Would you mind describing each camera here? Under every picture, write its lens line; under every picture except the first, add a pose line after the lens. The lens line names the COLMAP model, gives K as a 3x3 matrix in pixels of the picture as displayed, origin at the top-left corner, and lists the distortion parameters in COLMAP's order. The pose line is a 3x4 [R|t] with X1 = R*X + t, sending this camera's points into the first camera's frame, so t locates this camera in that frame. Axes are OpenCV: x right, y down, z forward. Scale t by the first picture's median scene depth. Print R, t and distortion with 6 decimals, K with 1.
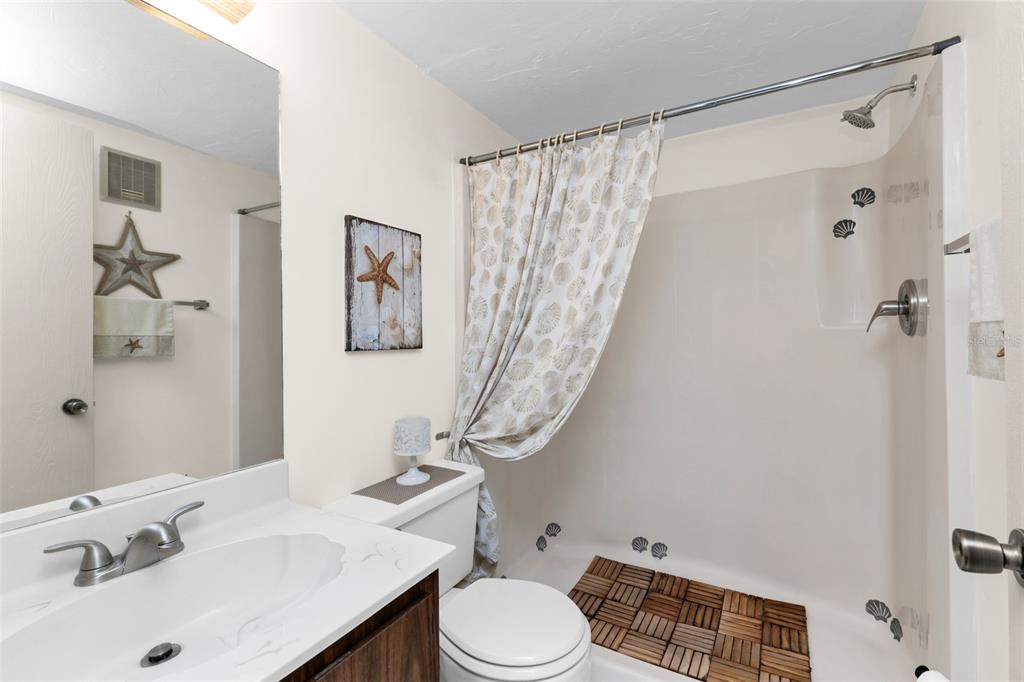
lens RADIAL K [[447.9, 0, 520.1], [0, 447.9, 335.6], [0, 0, 1]] dist [0.002565, 0.000274]
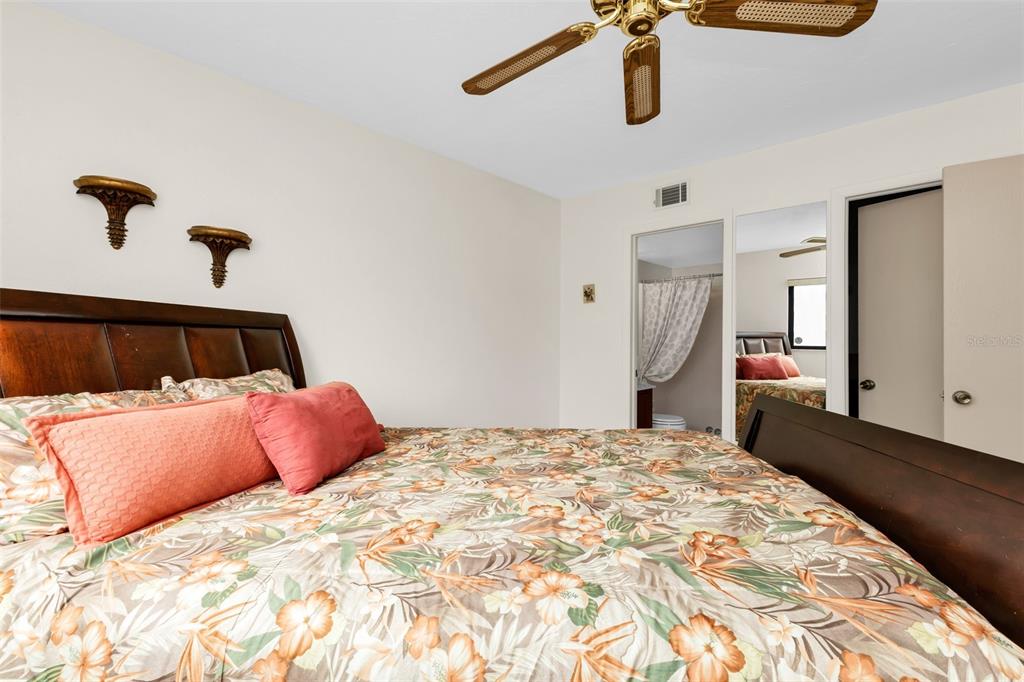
lens RADIAL K [[447.9, 0, 514.7], [0, 447.9, 343.7], [0, 0, 1]] dist [0.002565, 0.000274]
pose [[0.981093, 0.015101, -0.192945, -0.413361], [-0.012663, 0.999824, 0.013862, -0.019768], [0.193121, -0.011157, 0.981112, -2.241938]]
